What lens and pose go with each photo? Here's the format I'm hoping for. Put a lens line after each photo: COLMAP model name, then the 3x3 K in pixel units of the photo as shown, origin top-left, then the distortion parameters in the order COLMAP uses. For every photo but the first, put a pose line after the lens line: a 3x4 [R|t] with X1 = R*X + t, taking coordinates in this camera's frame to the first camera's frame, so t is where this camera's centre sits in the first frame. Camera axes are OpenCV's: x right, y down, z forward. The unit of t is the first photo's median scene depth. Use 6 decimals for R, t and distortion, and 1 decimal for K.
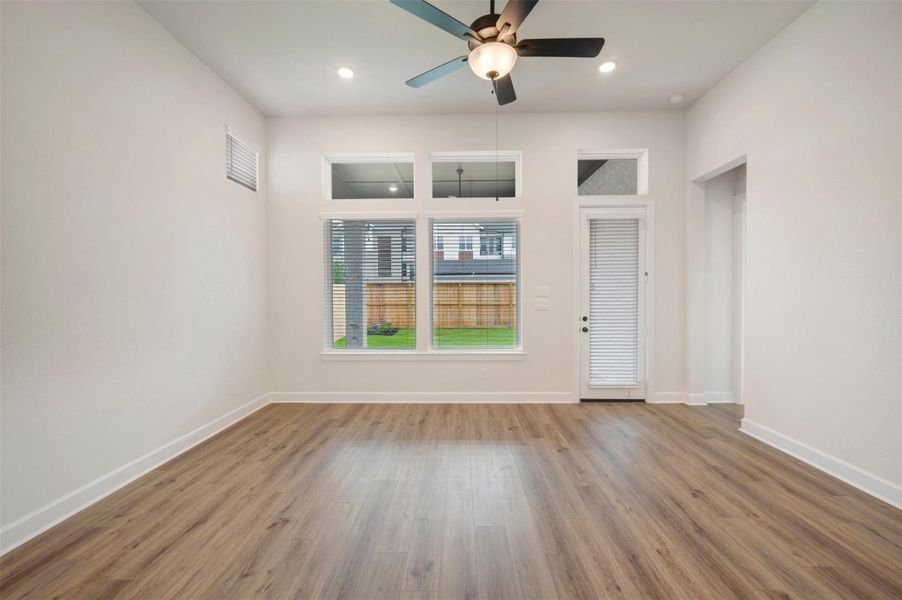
lens RADIAL K [[357.4, 0, 453.5], [0, 357.4, 300.5], [0, 0, 1]] dist [-0.001500, -0.000020]
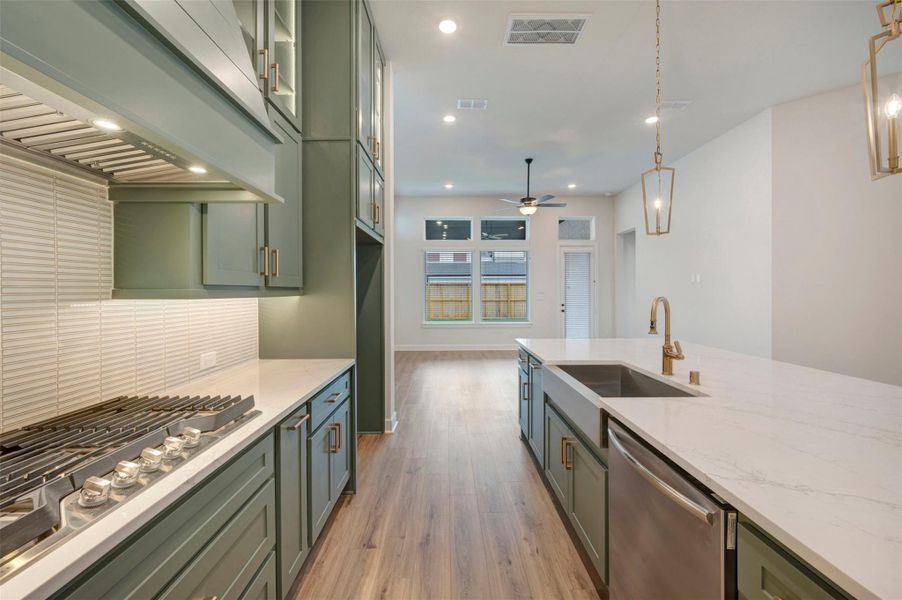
lens RADIAL K [[356.9, 0, 452.2], [0, 356.9, 290.6], [0, 0, 1]] dist [0.000120, 0.000178]
pose [[0.999309, 0.002504, 0.037094, -0.296139], [-0.001621, 0.999715, -0.023830, 0.021770], [-0.037143, 0.023753, 0.999028, -0.888852]]
